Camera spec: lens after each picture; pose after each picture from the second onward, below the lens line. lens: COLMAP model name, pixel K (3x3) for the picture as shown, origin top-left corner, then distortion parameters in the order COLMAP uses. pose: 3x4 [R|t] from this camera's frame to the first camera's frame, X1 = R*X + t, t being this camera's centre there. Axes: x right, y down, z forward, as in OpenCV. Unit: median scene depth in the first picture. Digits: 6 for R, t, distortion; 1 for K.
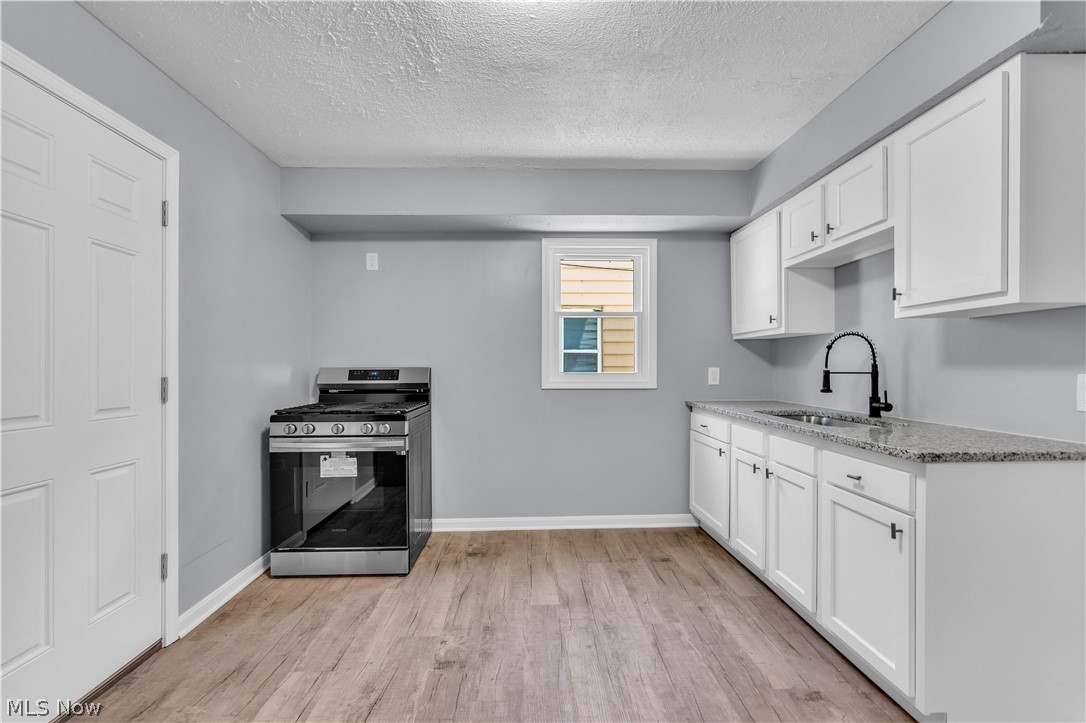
lens RADIAL K [[439.1, 0, 540.8], [0, 439.1, 364.6], [0, 0, 1]] dist [0.004700, -0.000429]
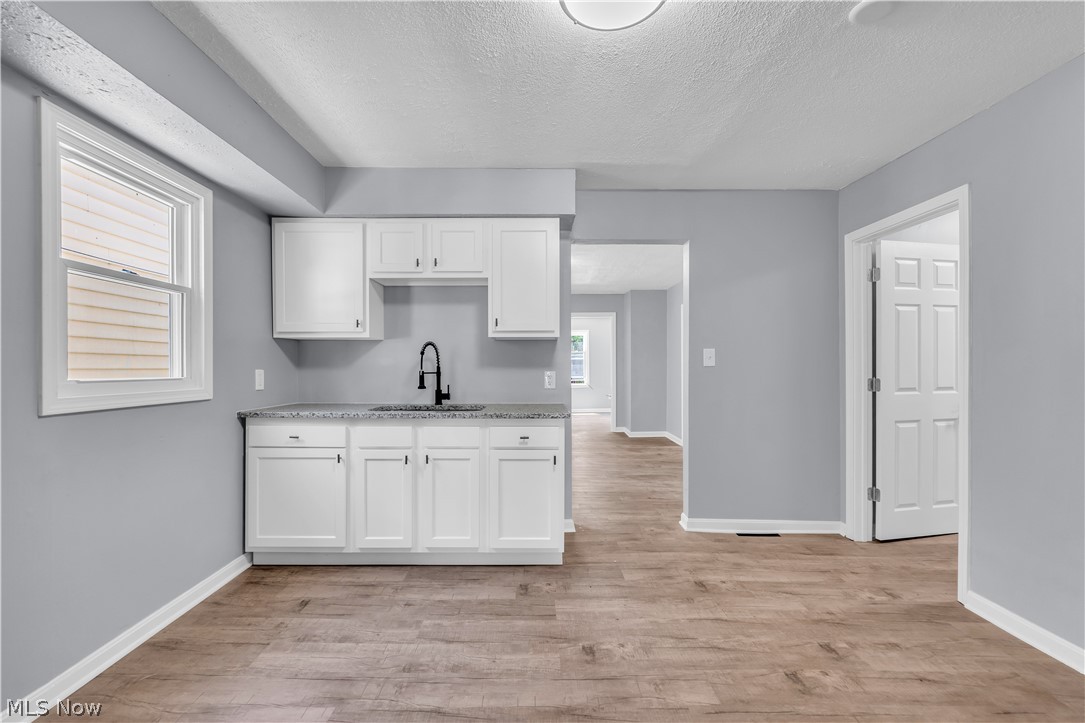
lens RADIAL K [[438.7, 0, 548.3], [0, 438.7, 366.8], [0, 0, 1]] dist [0.004700, -0.000429]
pose [[0.046325, 0.000783, 0.998926, -0.605034], [-0.003305, 0.999994, -0.000630, -0.000324], [-0.998921, -0.003272, 0.046327, 0.588468]]
